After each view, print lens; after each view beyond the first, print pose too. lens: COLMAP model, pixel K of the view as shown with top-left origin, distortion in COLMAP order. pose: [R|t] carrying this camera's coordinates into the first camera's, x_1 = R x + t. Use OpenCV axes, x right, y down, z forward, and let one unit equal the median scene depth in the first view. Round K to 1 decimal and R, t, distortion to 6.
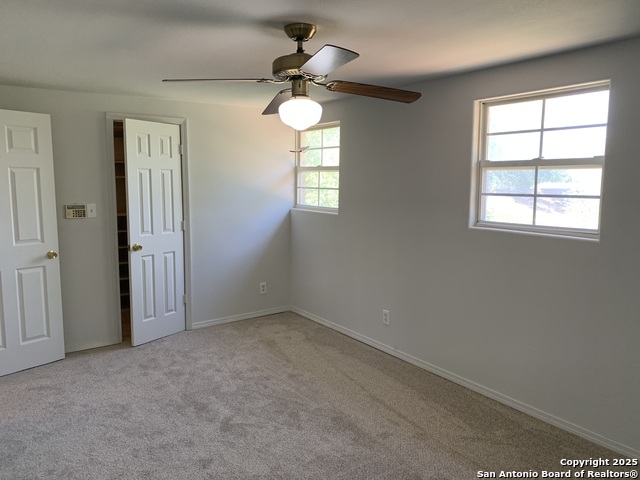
lens RADIAL K [[498.8, 0, 318.0], [0, 498.8, 237.0], [0, 0, 1]] dist [0.069670, -0.066174]
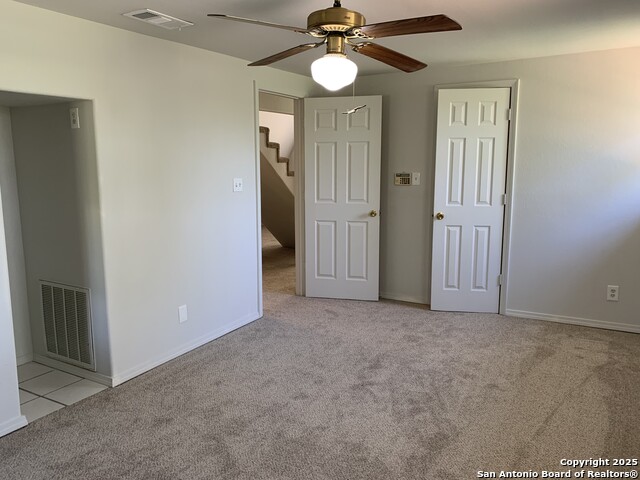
lens RADIAL K [[526.4, 0, 322.1], [0, 526.4, 239.2], [0, 0, 1]] dist [0.045357, -0.011975]
pose [[0.399799, 0.134072, -0.906744, 0.558538], [-0.097336, 0.989861, 0.103445, -0.021926], [0.911420, 0.046901, 0.408796, 0.360580]]
